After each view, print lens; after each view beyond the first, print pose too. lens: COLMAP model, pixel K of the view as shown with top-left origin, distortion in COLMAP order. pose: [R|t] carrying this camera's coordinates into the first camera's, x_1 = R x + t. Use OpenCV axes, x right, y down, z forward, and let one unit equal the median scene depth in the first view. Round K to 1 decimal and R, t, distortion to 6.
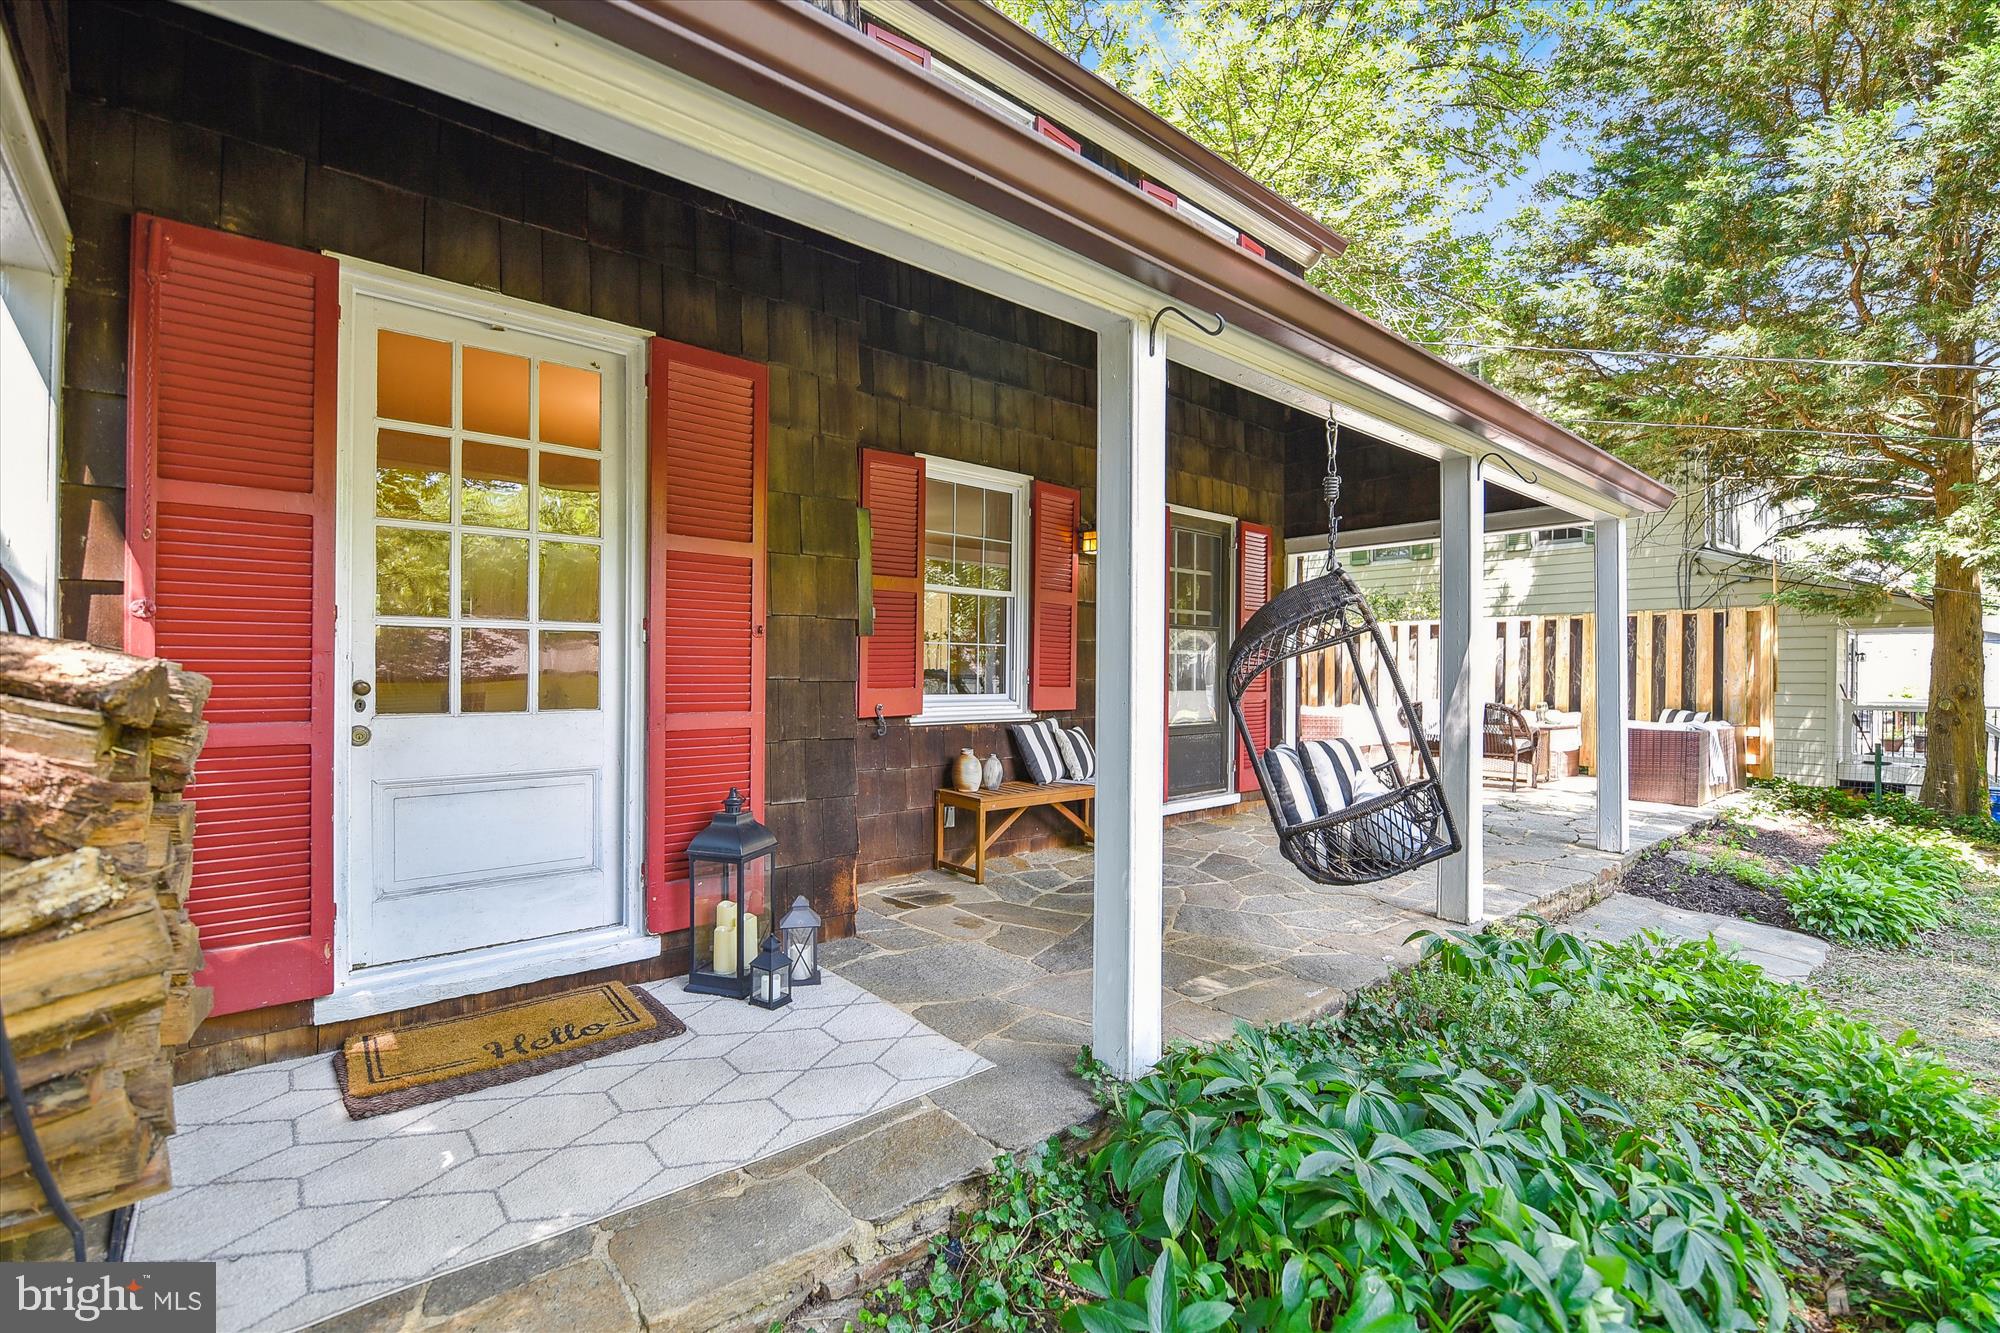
lens RADIAL K [[898.1, 0, 1005.7], [0, 898.1, 667.8], [0, 0, 1]] dist [-0.001487, -0.000065]
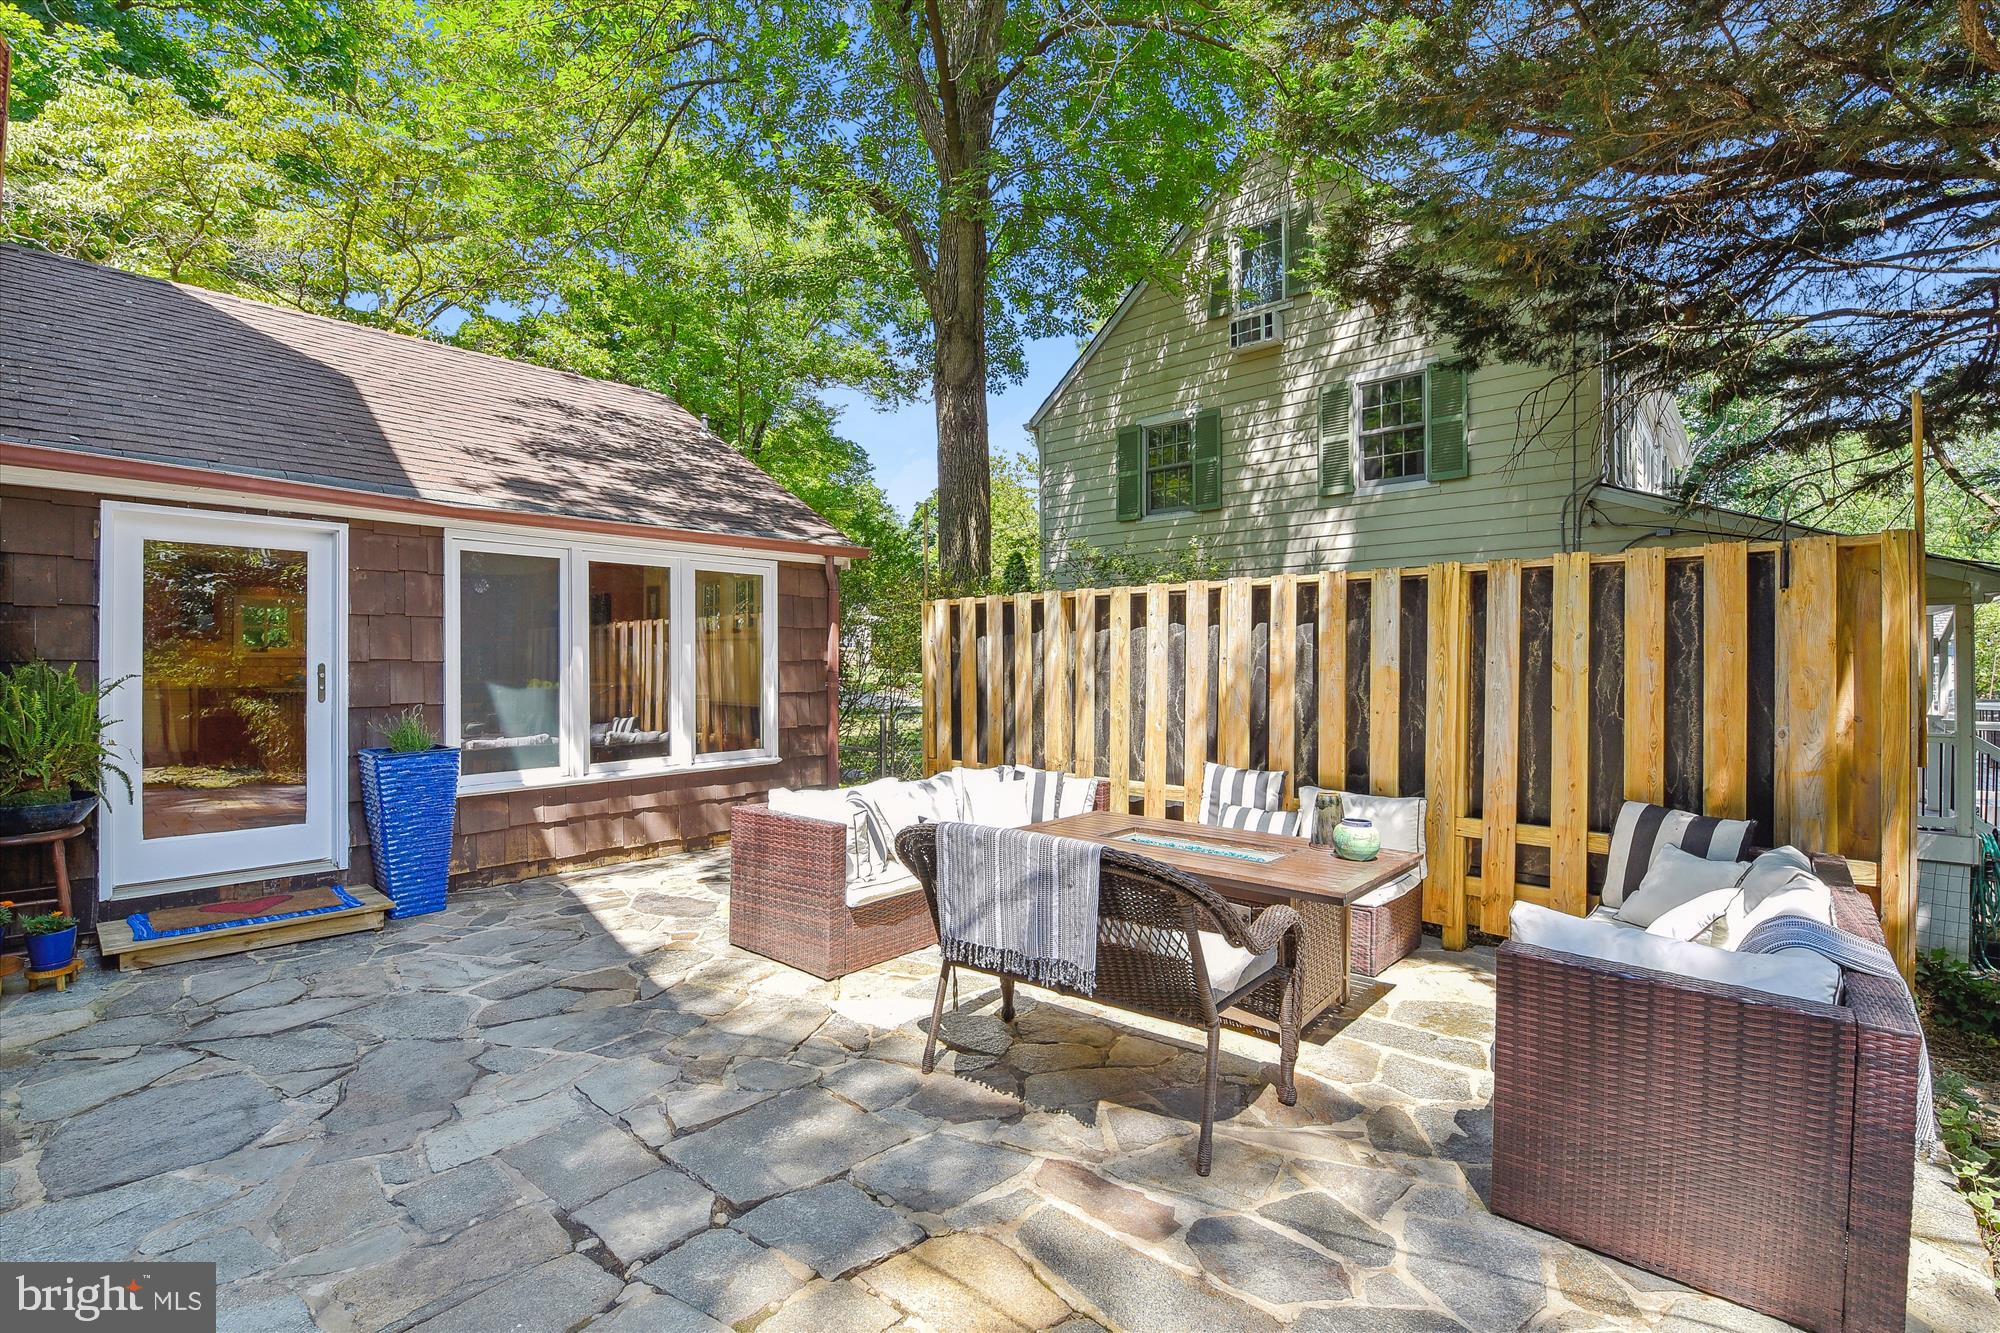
lens RADIAL K [[898.1, 0, 993.7], [0, 898.1, 661.4], [0, 0, 1]] dist [-0.001487, -0.000065]
pose [[0.991968, -0.004381, 0.126414, 0.376231], [0.004073, 0.999988, 0.002692, -0.015361], [-0.126425, -0.002155, 0.991974, 0.591049]]
